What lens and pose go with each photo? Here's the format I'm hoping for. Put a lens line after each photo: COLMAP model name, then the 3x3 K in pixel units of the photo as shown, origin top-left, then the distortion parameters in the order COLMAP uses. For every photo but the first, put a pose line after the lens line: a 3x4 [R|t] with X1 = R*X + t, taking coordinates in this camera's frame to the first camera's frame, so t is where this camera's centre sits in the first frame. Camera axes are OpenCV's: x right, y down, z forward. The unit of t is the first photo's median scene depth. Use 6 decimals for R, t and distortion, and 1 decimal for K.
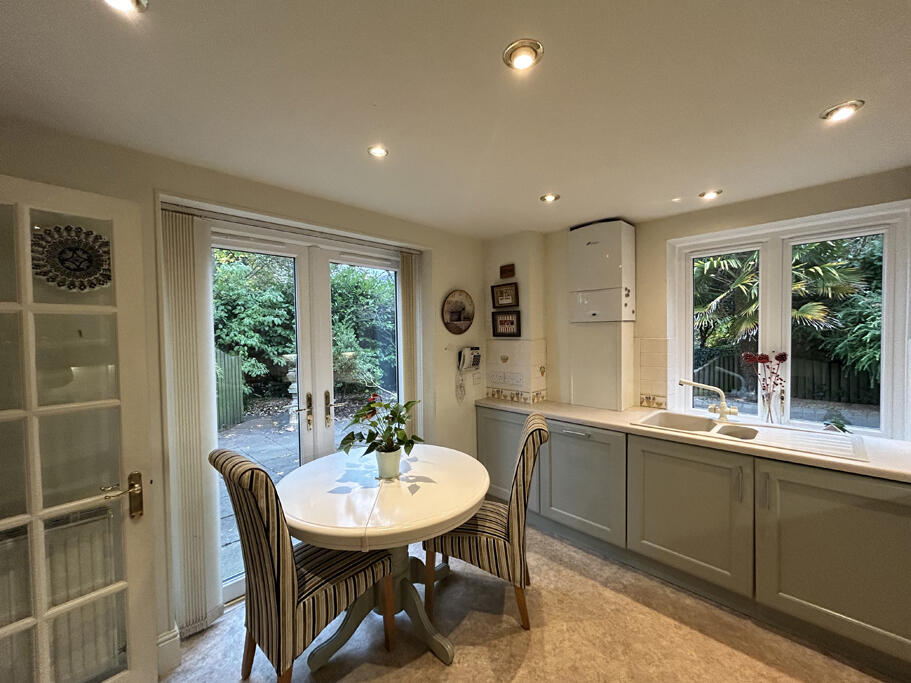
lens RADIAL K [[361.2, 0, 455.7], [0, 361.2, 342.7], [0, 0, 1]] dist [-0.003632, -0.000265]
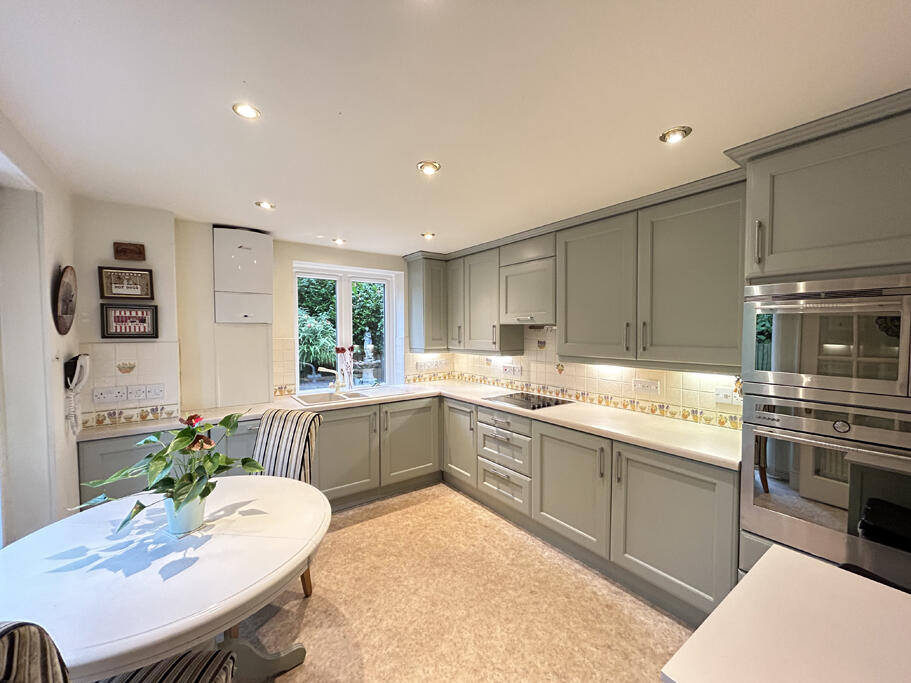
lens RADIAL K [[361.2, 0, 455.3], [0, 361.2, 340.3], [0, 0, 1]] dist [-0.003632, -0.000265]
pose [[0.148180, -0.014394, 0.988856, -0.555555], [0.029664, 0.999509, 0.010104, 0.000370], [-0.988515, 0.027837, 0.148534, 0.239575]]
